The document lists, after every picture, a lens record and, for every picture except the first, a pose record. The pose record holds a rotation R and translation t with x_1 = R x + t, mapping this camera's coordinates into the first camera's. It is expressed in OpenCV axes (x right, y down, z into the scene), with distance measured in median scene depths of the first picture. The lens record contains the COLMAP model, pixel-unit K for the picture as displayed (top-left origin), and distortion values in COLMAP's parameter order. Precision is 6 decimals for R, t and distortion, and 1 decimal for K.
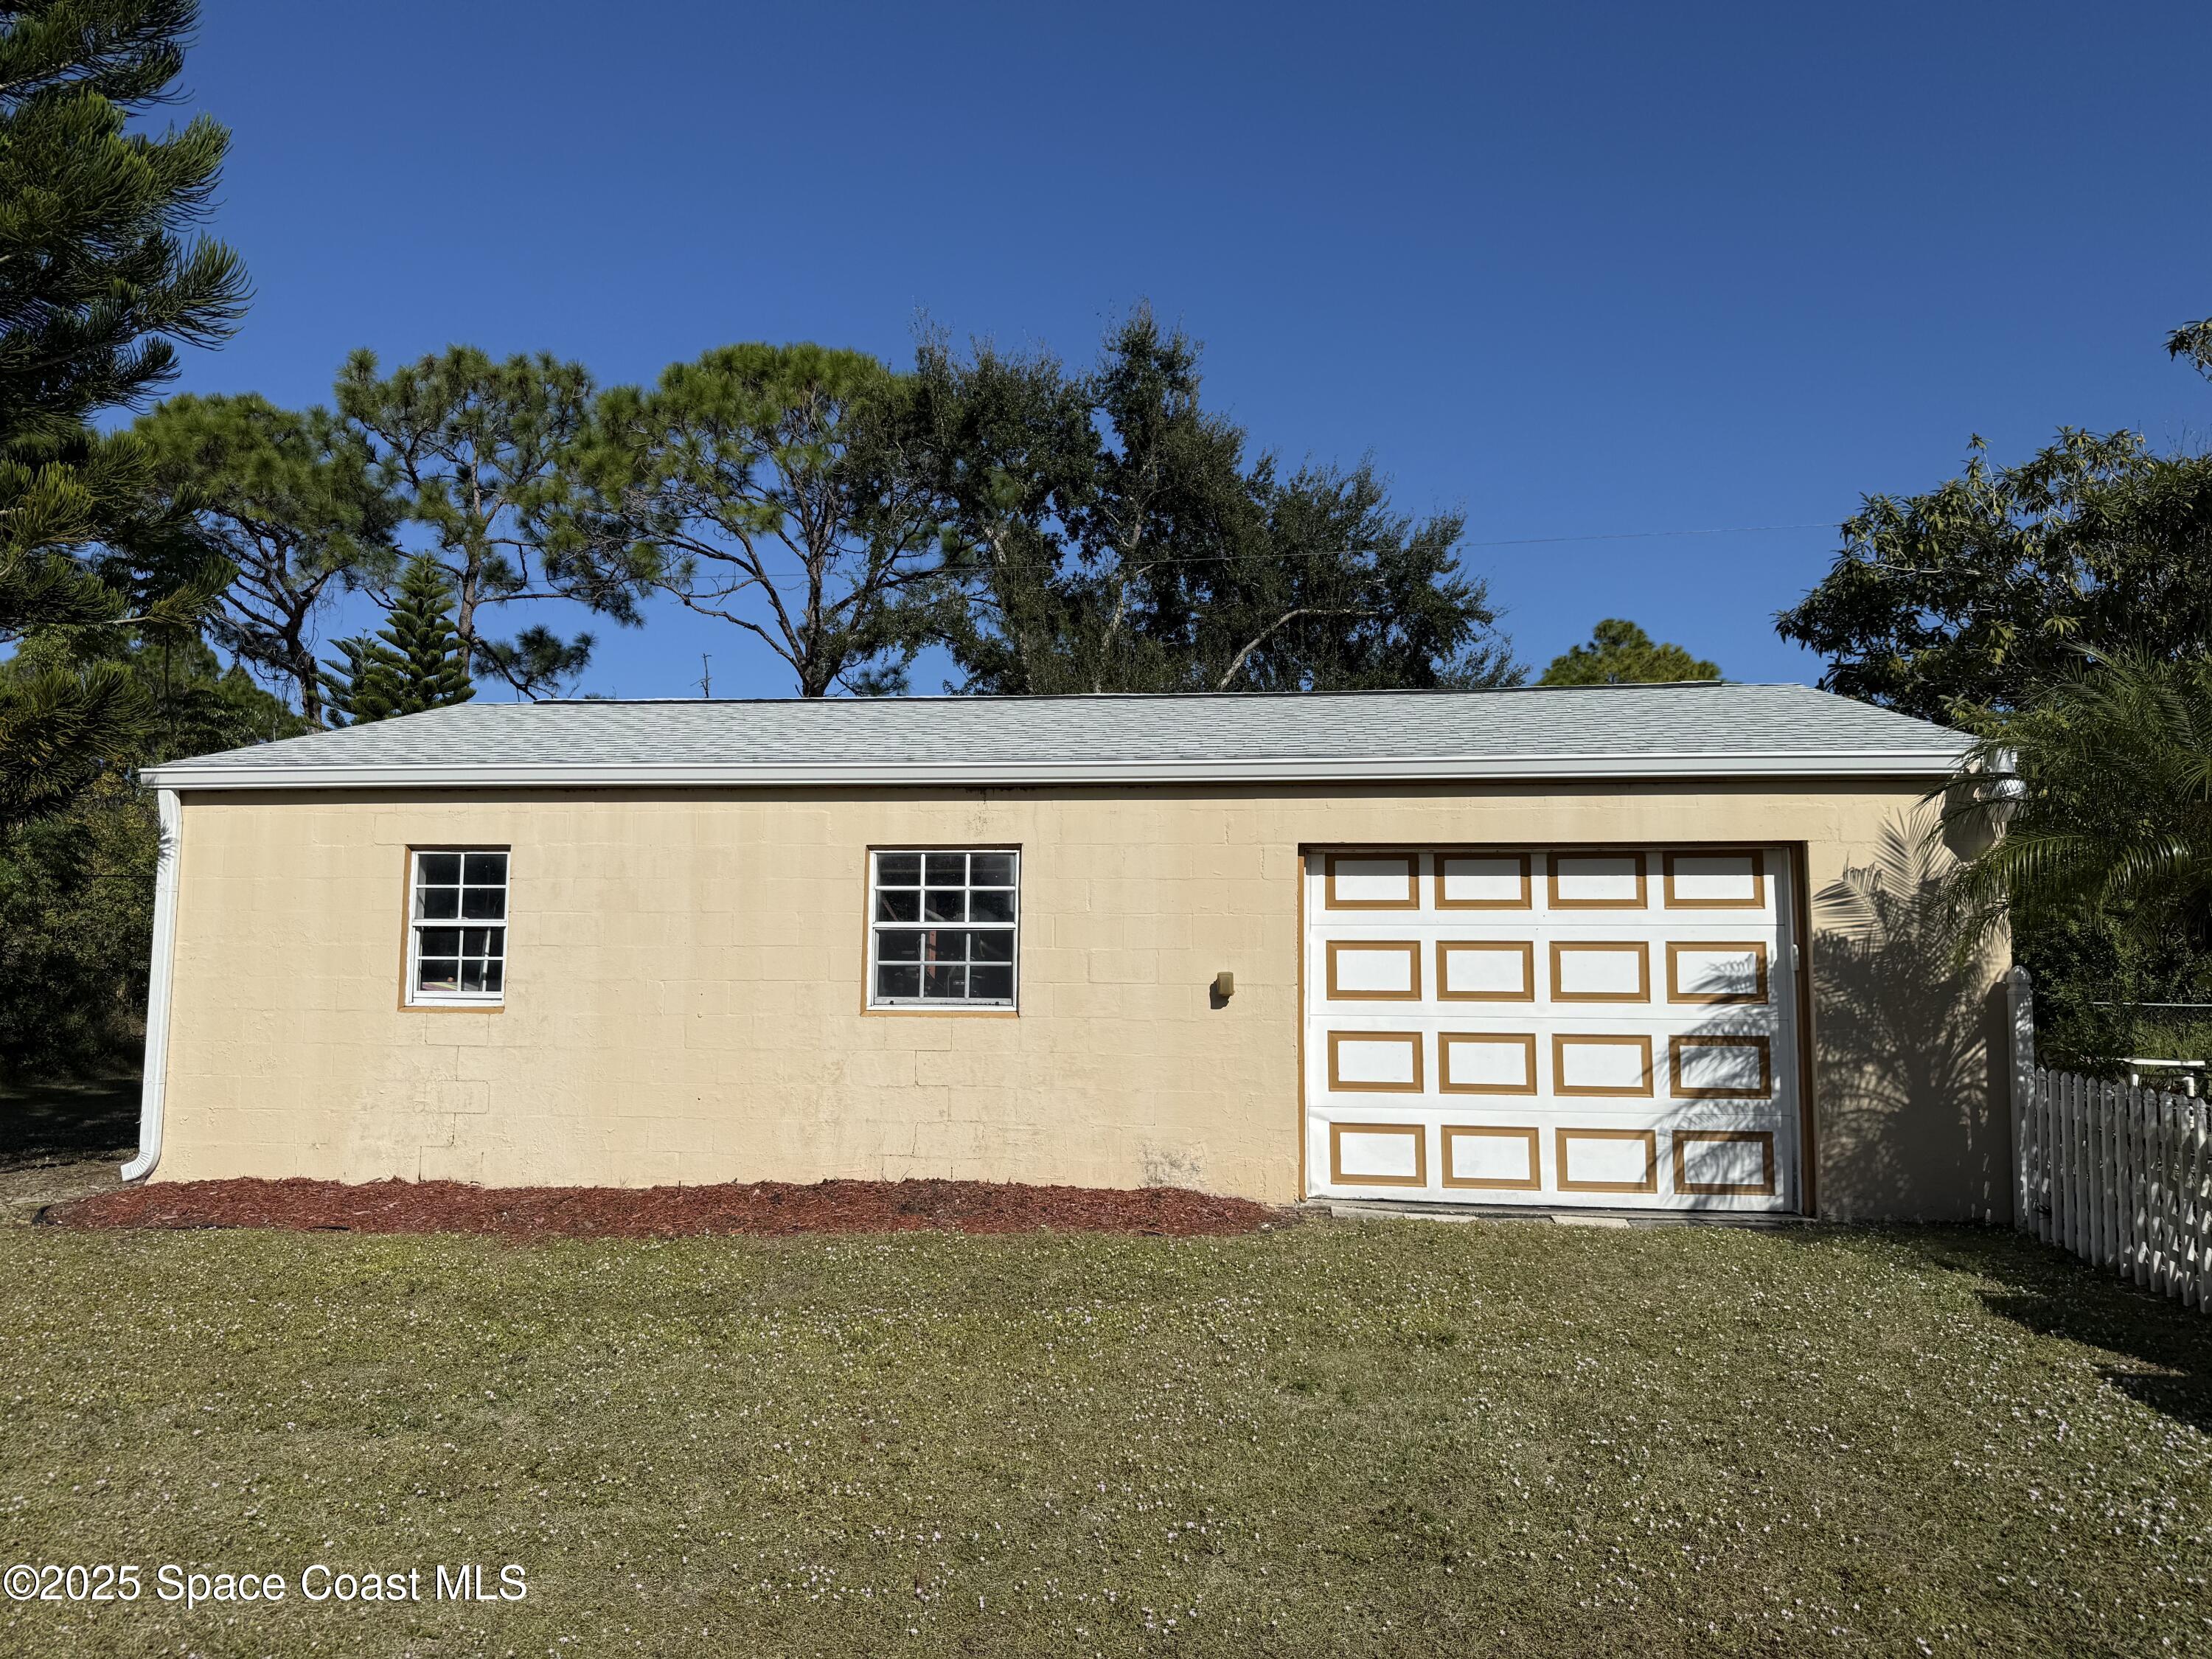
lens RADIAL K [[1568.6, 0, 1098.5], [0, 1568.6, 847.2], [0, 0, 1]] dist [0.139074, -0.261313]
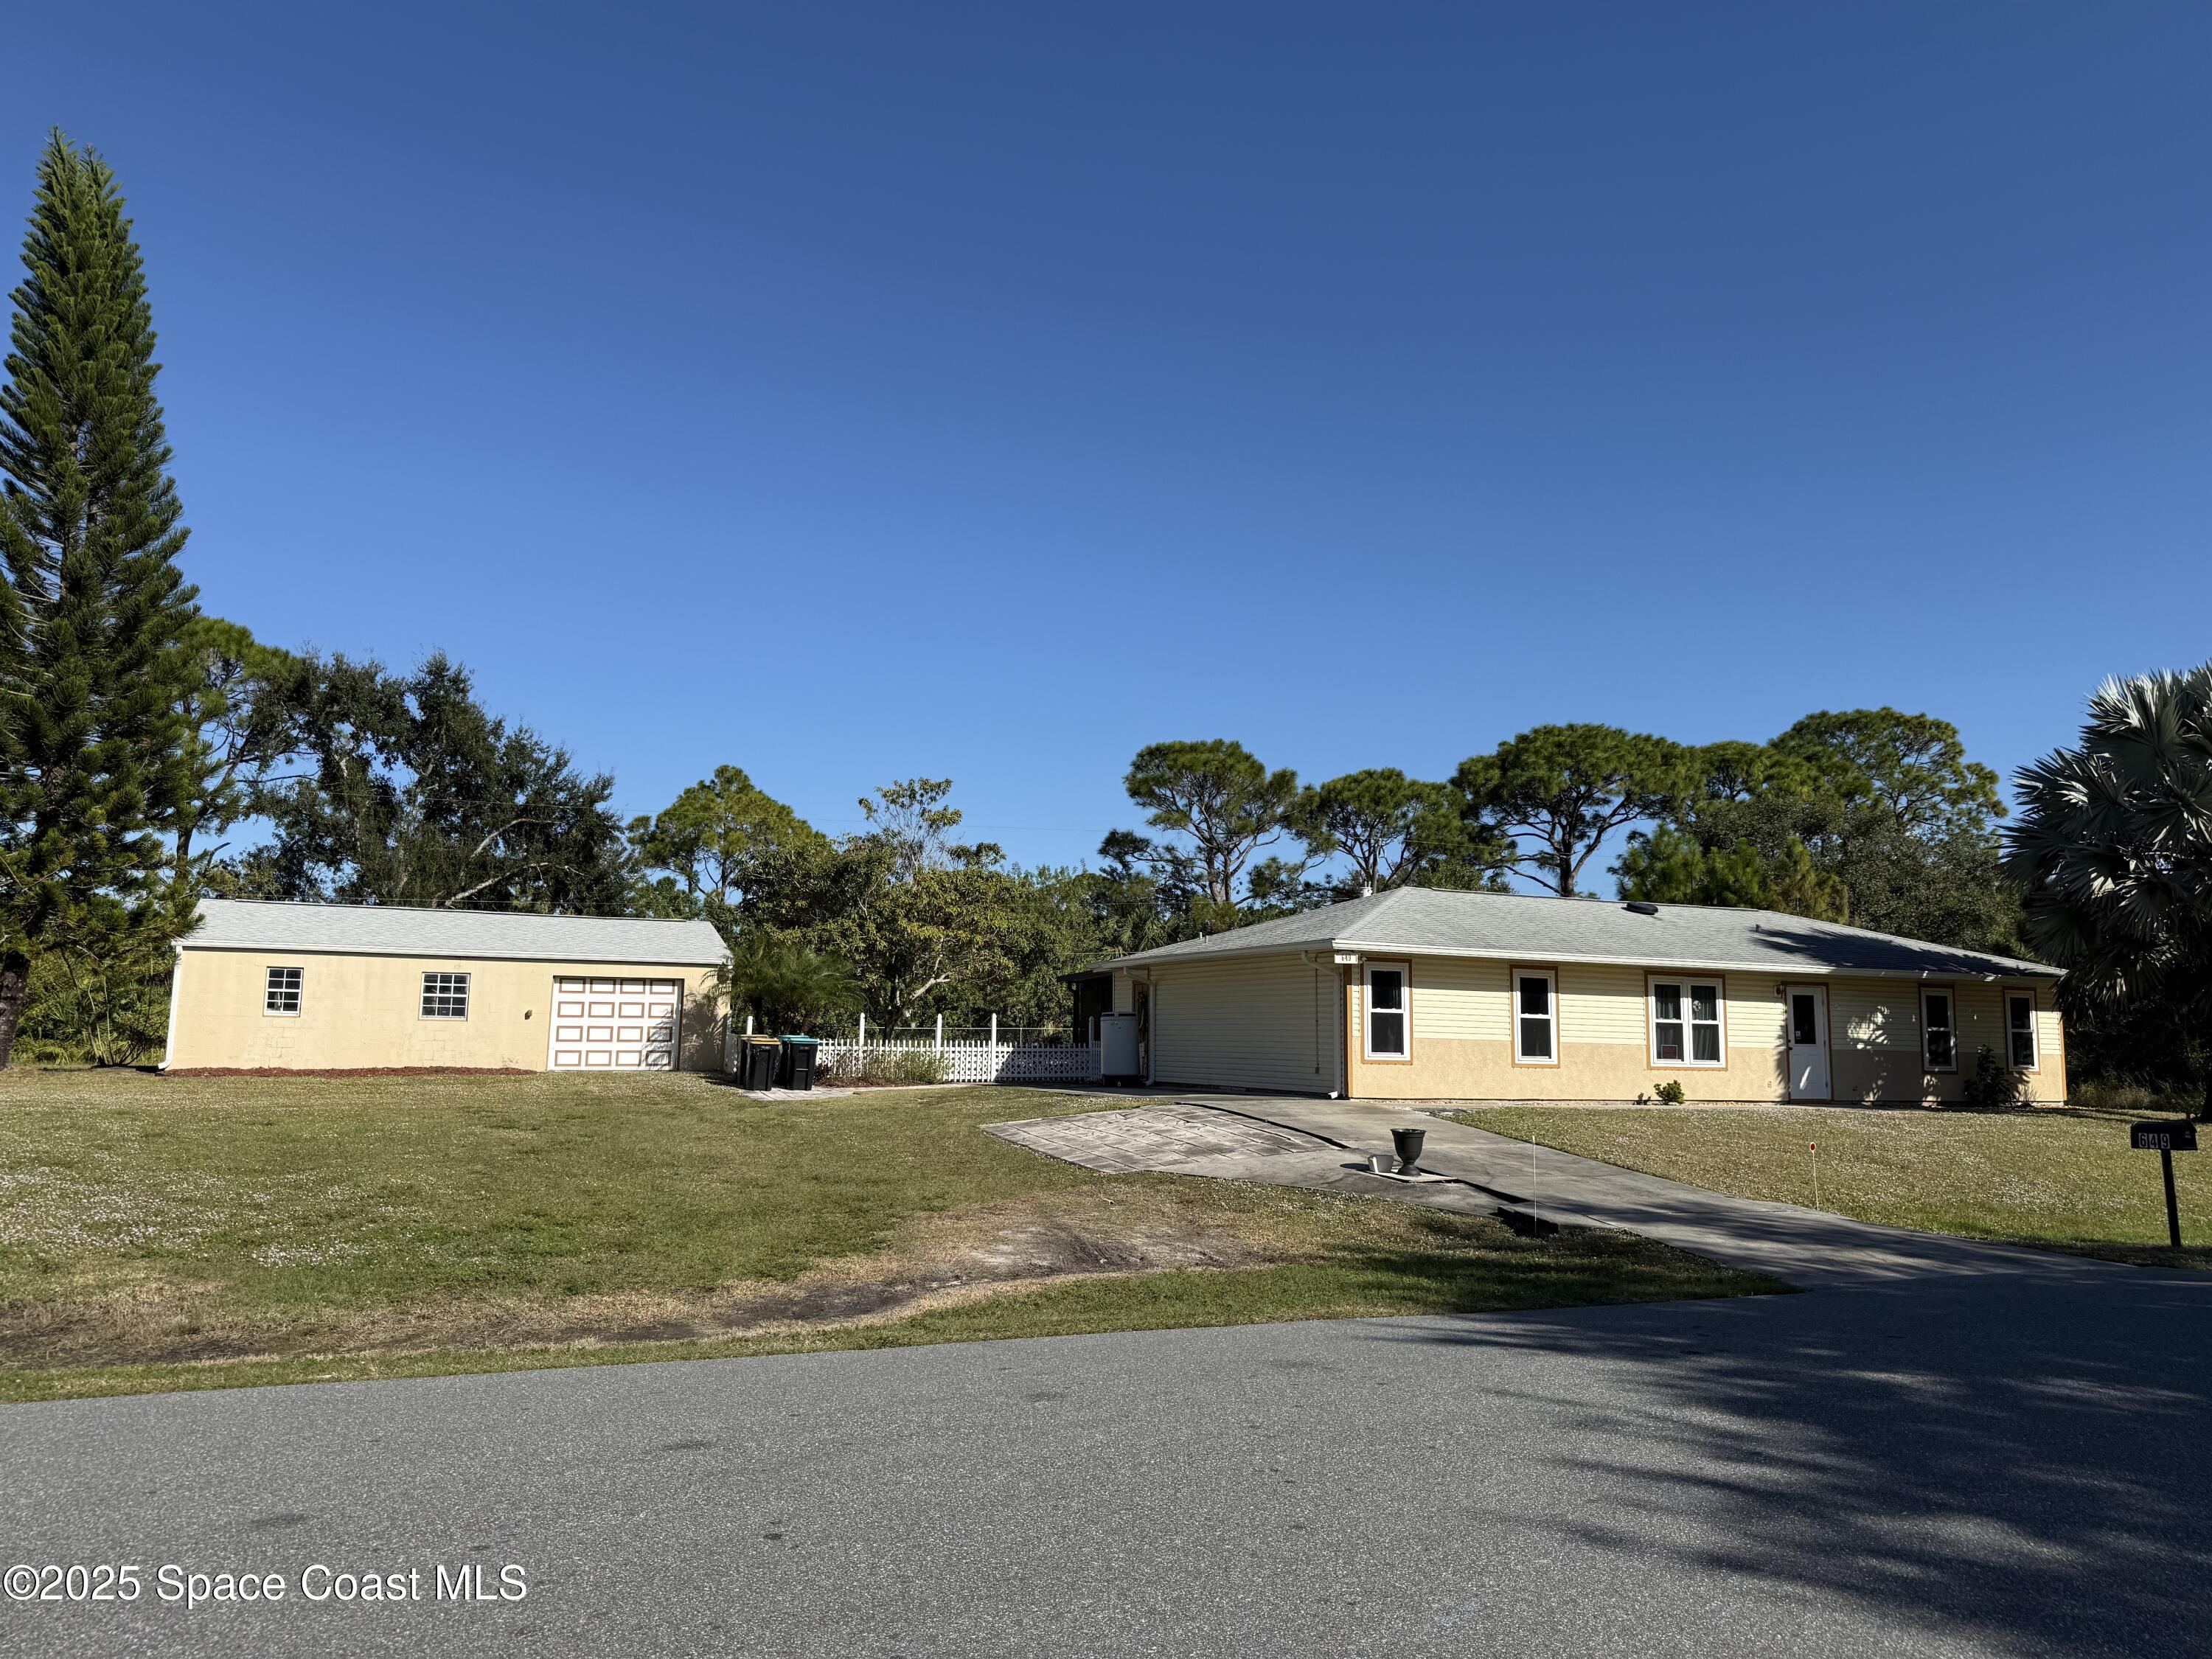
lens RADIAL K [[1568.6, 0, 1098.5], [0, 1568.6, 847.2], [0, 0, 1]] dist [0.139074, -0.261313]
pose [[0.864862, 0.069707, 0.497147, -0.637781], [-0.054982, 0.997508, -0.044215, -0.206293], [-0.498990, 0.010905, 0.866539, -2.868019]]
